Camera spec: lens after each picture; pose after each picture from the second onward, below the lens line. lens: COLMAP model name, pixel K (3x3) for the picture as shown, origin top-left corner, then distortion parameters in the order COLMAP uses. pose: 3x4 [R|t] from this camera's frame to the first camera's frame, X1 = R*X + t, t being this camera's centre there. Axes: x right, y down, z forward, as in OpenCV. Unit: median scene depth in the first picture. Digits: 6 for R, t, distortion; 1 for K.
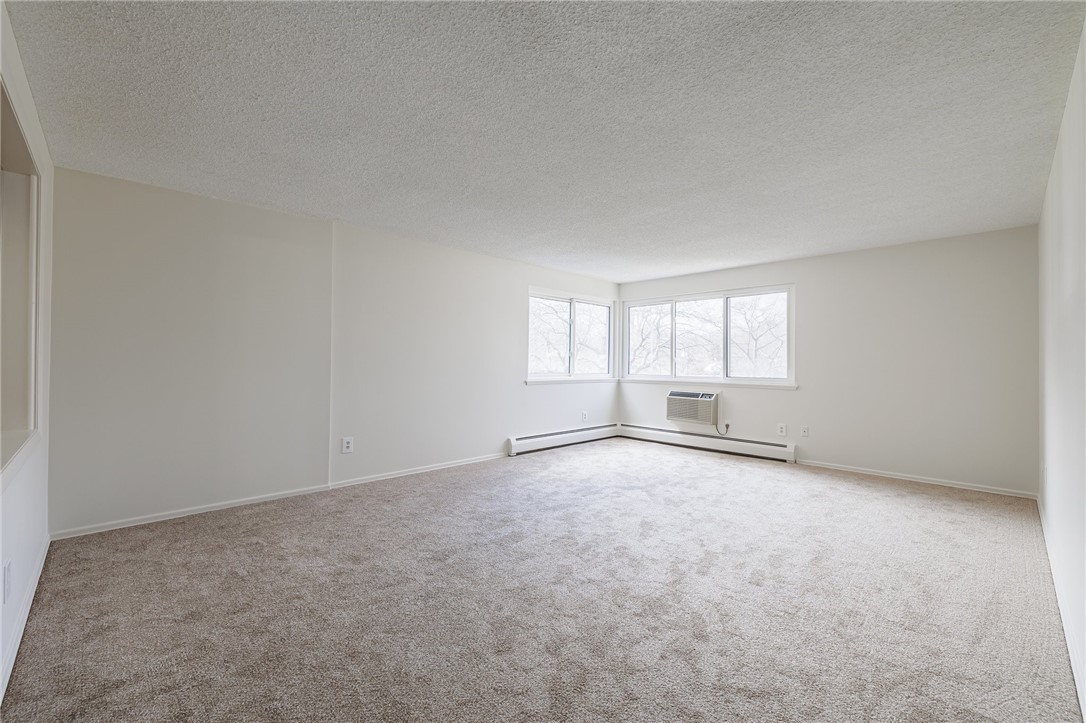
lens RADIAL K [[449.9, 0, 533.1], [0, 449.9, 356.2], [0, 0, 1]] dist [-0.004318, 0.000532]
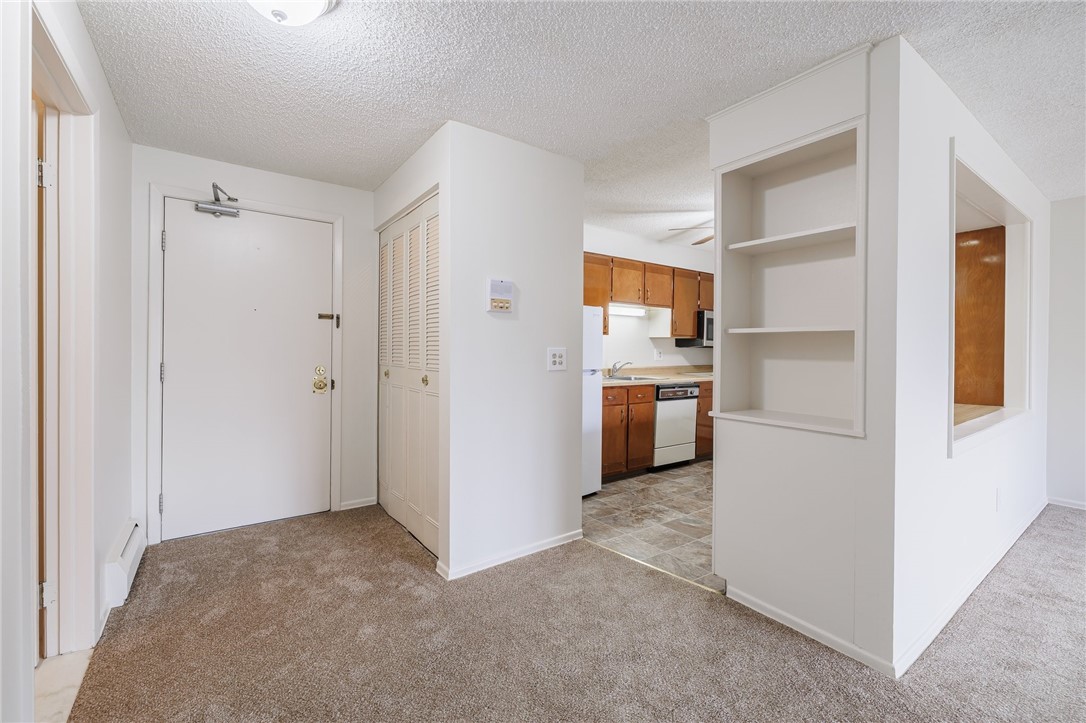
lens RADIAL K [[449.9, 0, 545.3], [0, 449.9, 351.4], [0, 0, 1]] dist [-0.004318, 0.000532]
pose [[-0.154089, -0.012489, -0.987978, 0.214296], [-0.009841, 0.999890, -0.011104, 0.007076], [0.988008, 0.008012, -0.154195, -0.113983]]
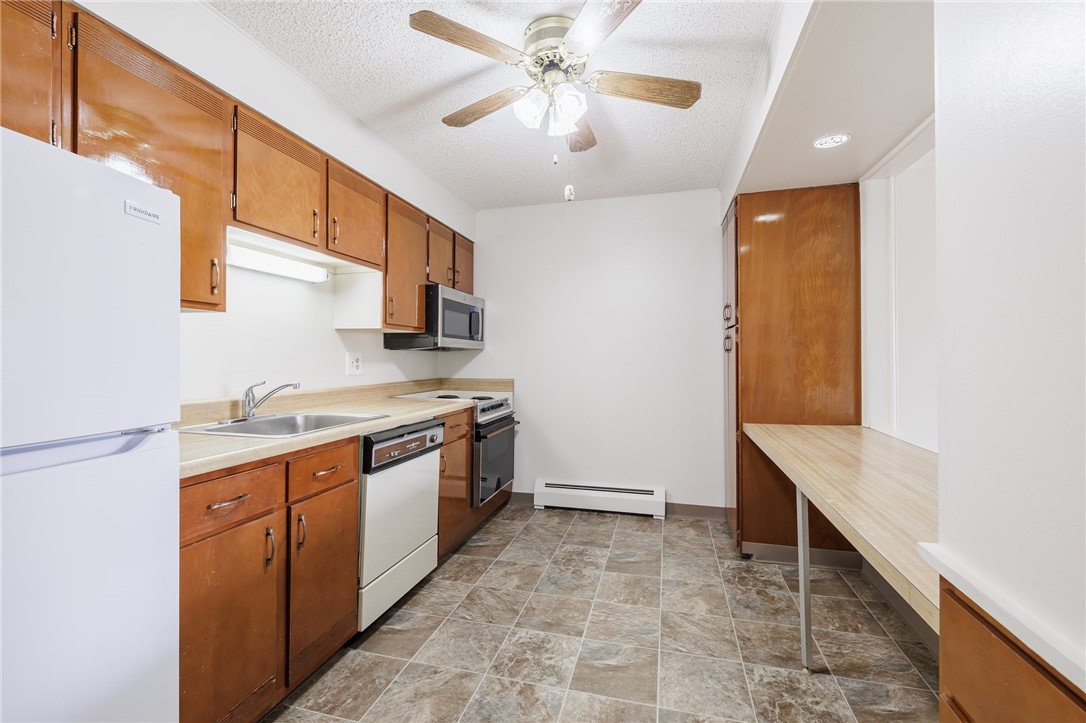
lens RADIAL K [[449.9, 0, 542.7], [0, 449.9, 357.3], [0, 0, 1]] dist [-0.004318, 0.000532]
pose [[0.516177, -0.017904, -0.856295, -0.311106], [0.010532, 0.999839, -0.014557, 0.002868], [0.856417, -0.001505, 0.516282, -0.098480]]
